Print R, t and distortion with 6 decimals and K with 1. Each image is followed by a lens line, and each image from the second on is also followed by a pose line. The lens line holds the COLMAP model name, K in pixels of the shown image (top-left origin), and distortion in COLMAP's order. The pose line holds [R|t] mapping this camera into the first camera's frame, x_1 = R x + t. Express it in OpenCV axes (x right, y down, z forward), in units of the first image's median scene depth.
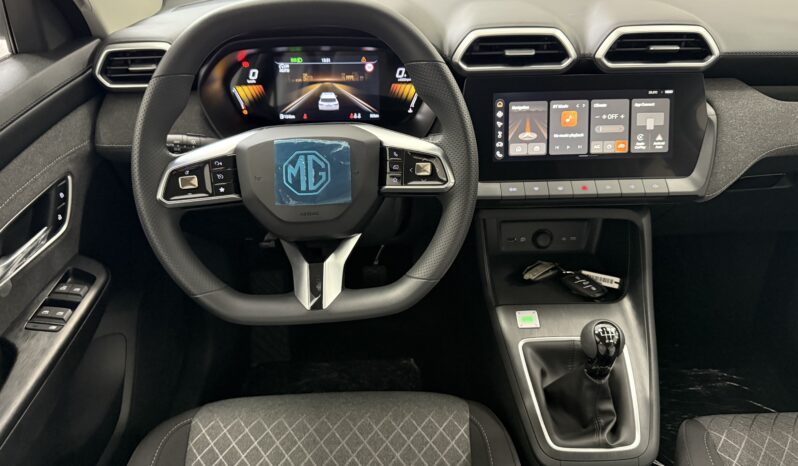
lens RADIAL K [[567.5, 0, 402.7], [0, 567.5, 226.7], [0, 0, 1]] dist [0.010614, -0.028738]
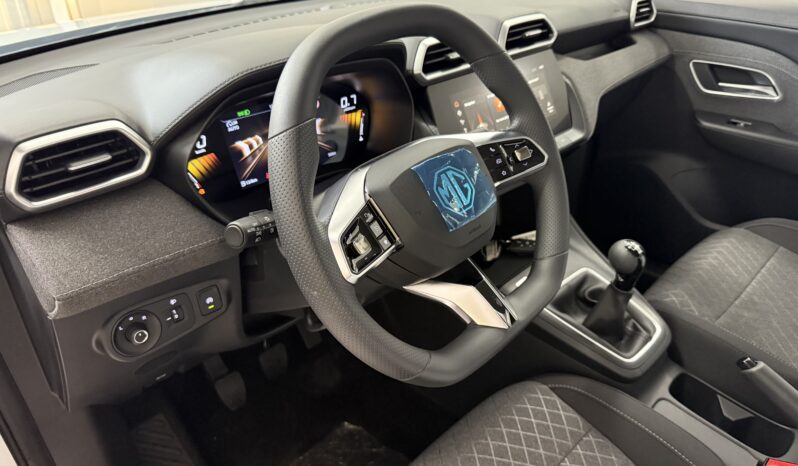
lens RADIAL K [[567.5, 0, 399.7], [0, 567.5, 230.3], [0, 0, 1]] dist [0.010614, -0.028738]
pose [[0.712412, -0.339535, 0.614154, -0.589367], [0.402801, 0.914485, 0.038328, -0.076238], [-0.574648, 0.220076, 0.788255, 0.251359]]
